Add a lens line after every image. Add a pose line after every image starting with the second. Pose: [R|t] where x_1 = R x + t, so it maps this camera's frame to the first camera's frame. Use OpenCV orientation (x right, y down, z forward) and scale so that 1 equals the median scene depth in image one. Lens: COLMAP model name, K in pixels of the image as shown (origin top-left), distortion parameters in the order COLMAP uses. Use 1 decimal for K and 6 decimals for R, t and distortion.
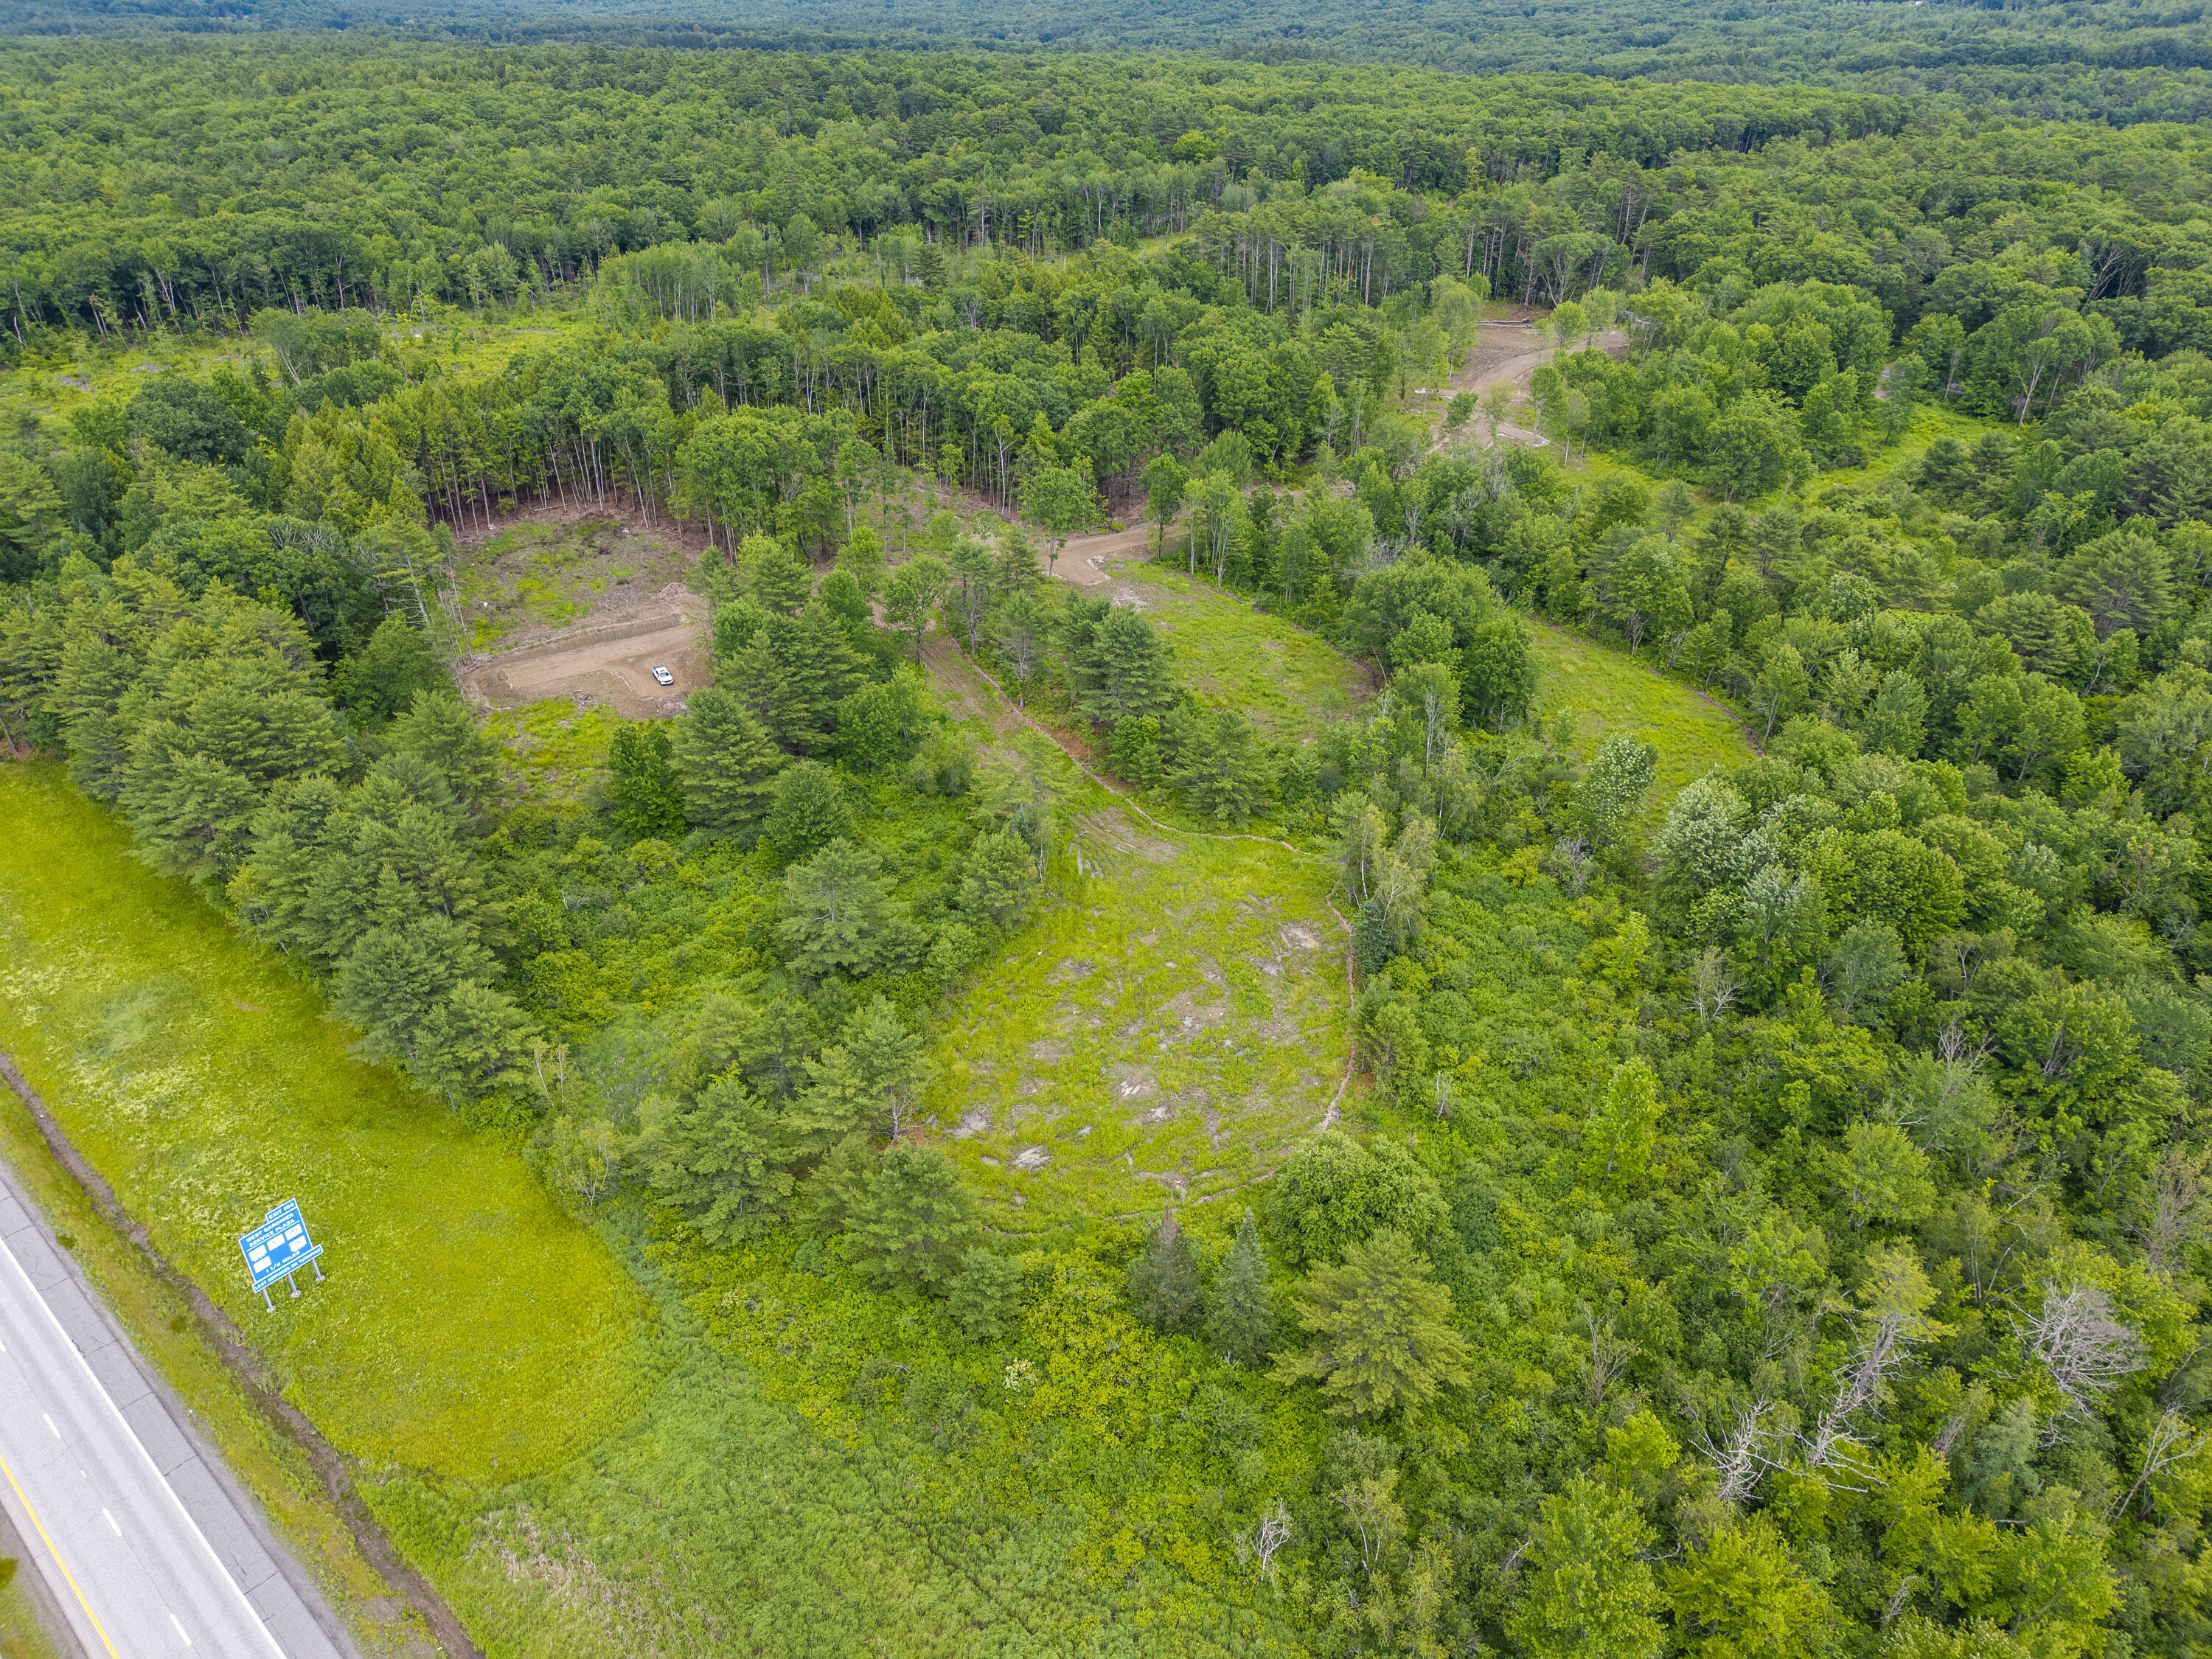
lens RADIAL K [[1501.2, 0, 1106.0], [0, 1501.2, 829.5], [0, 0, 1]] dist [0.001672, -0.004260]
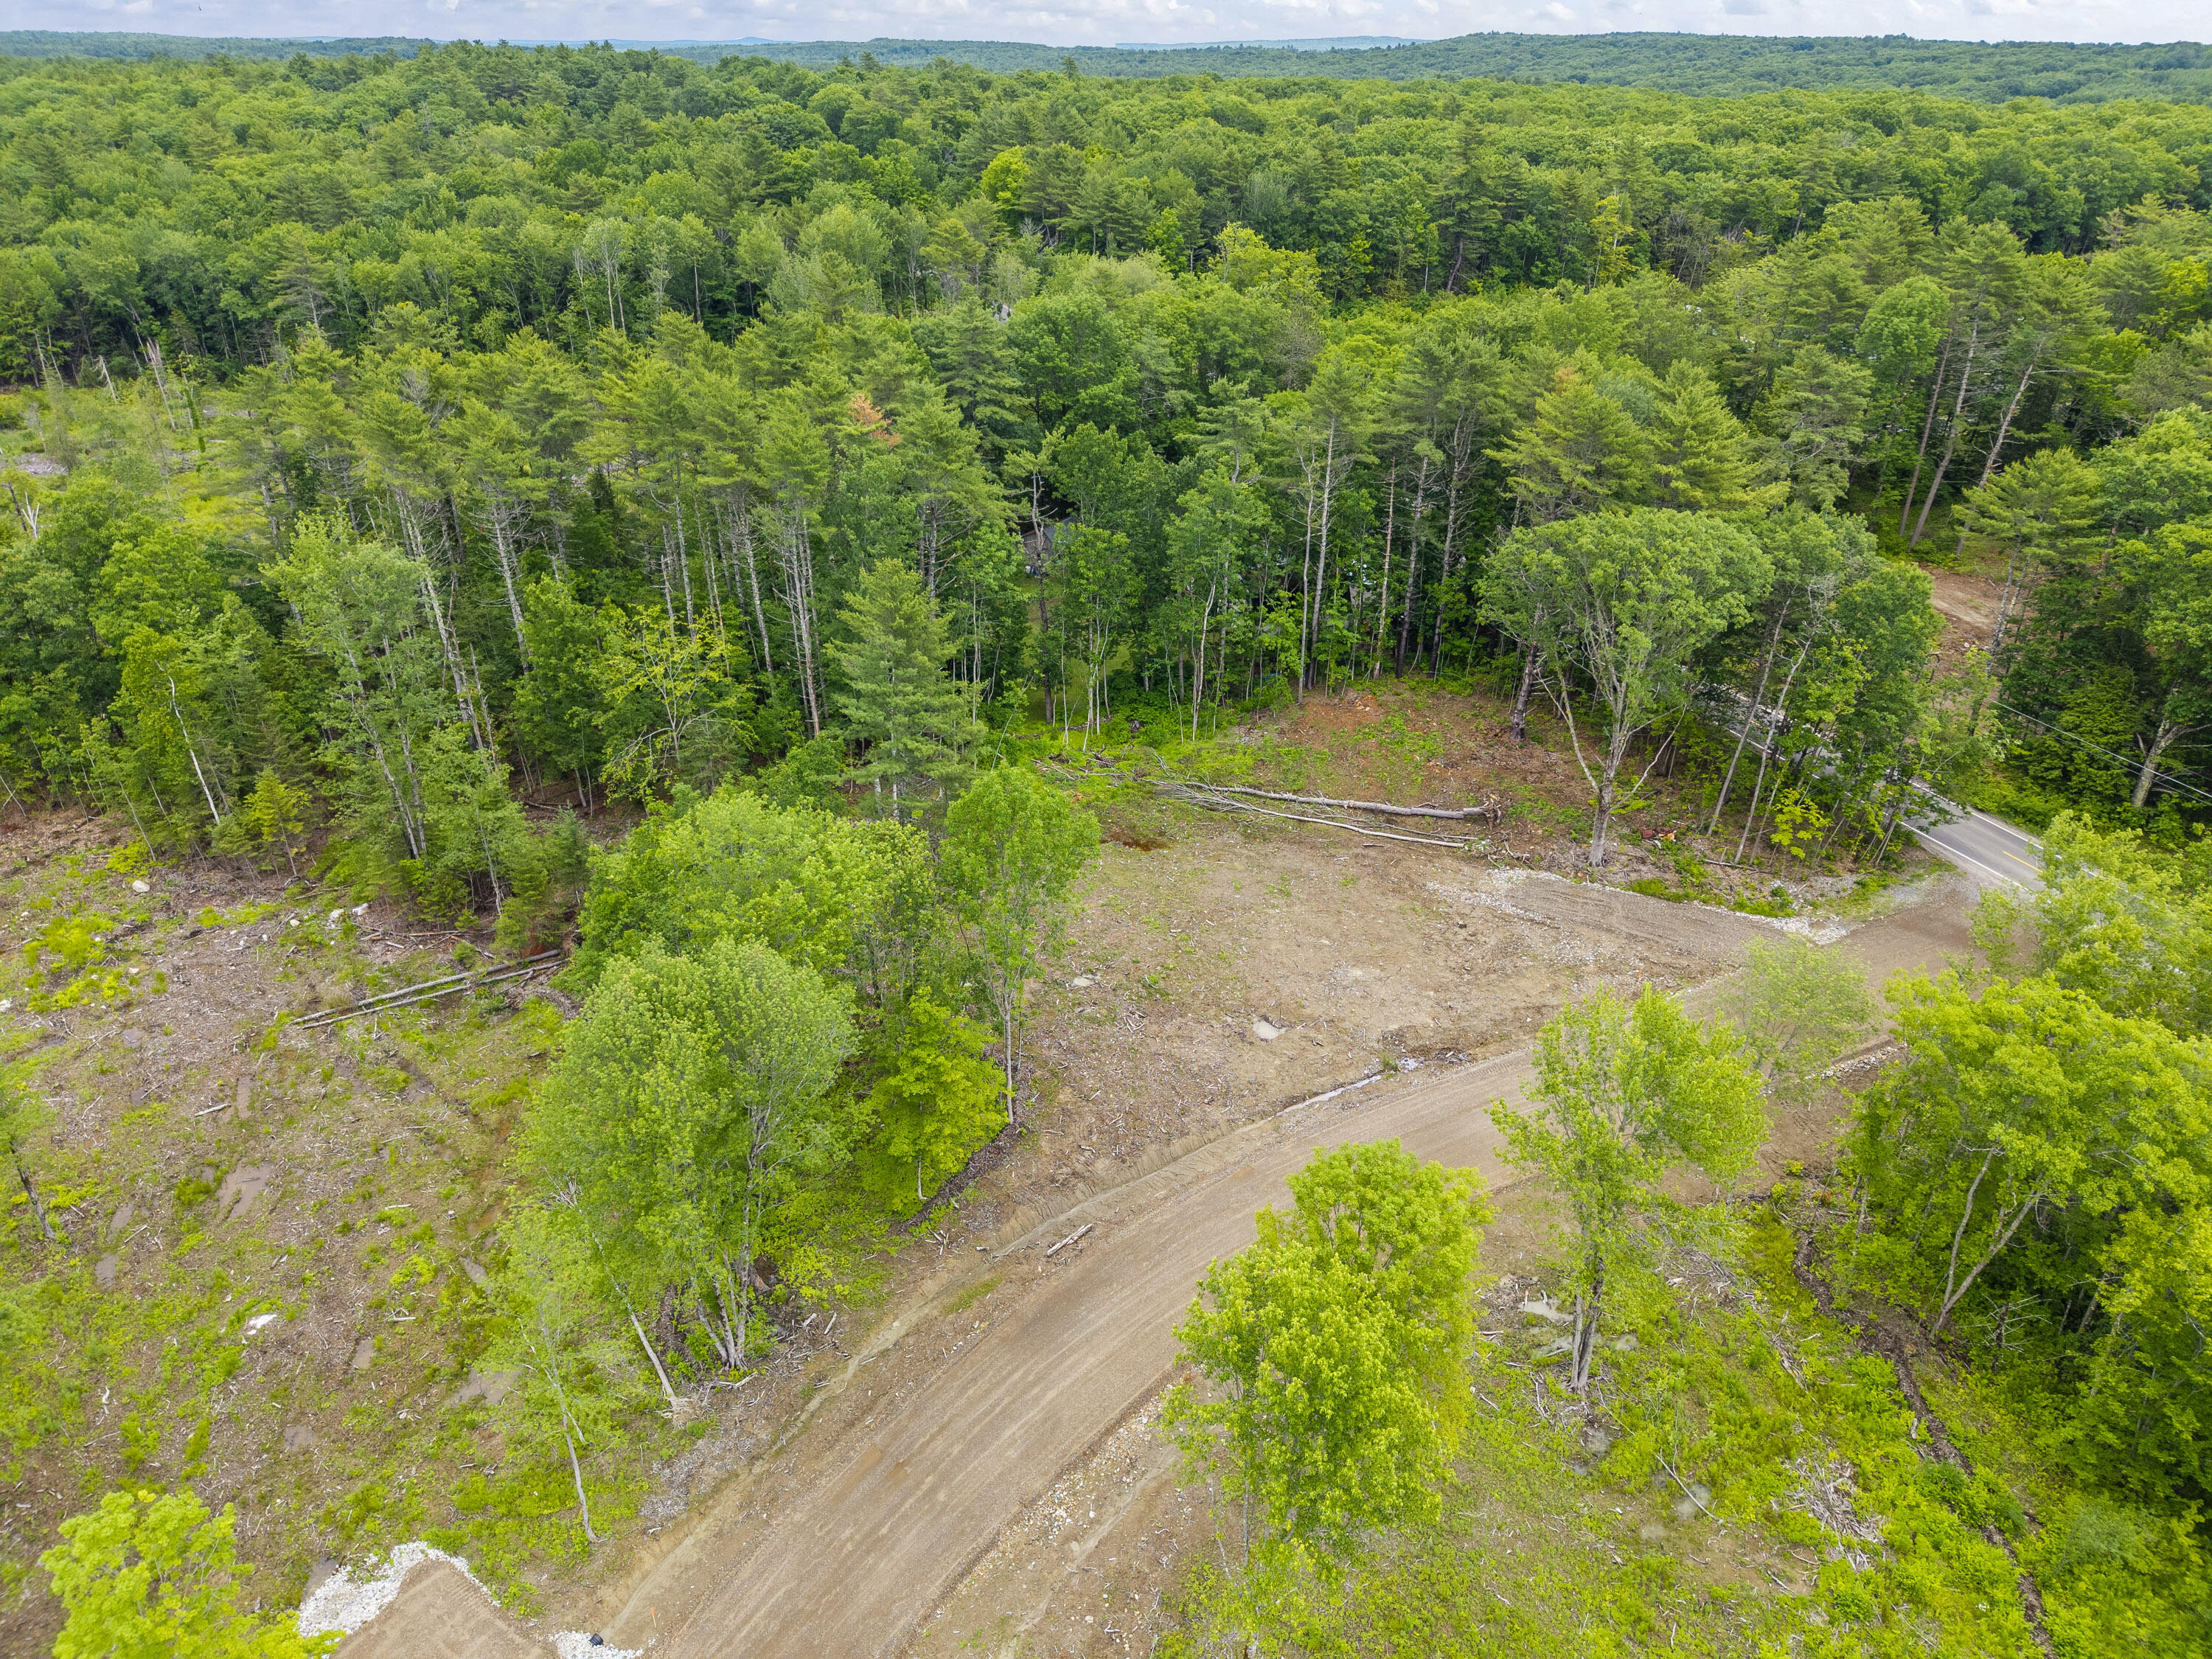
lens RADIAL K [[1501.2, 0, 1106.0], [0, 1501.2, 829.5], [0, 0, 1]] dist [0.001672, -0.004260]
pose [[0.979354, 0.100566, -0.175361, 0.197262], [-0.107304, 0.993793, -0.029354, -0.242207], [0.171320, 0.047565, 0.984067, 0.554211]]
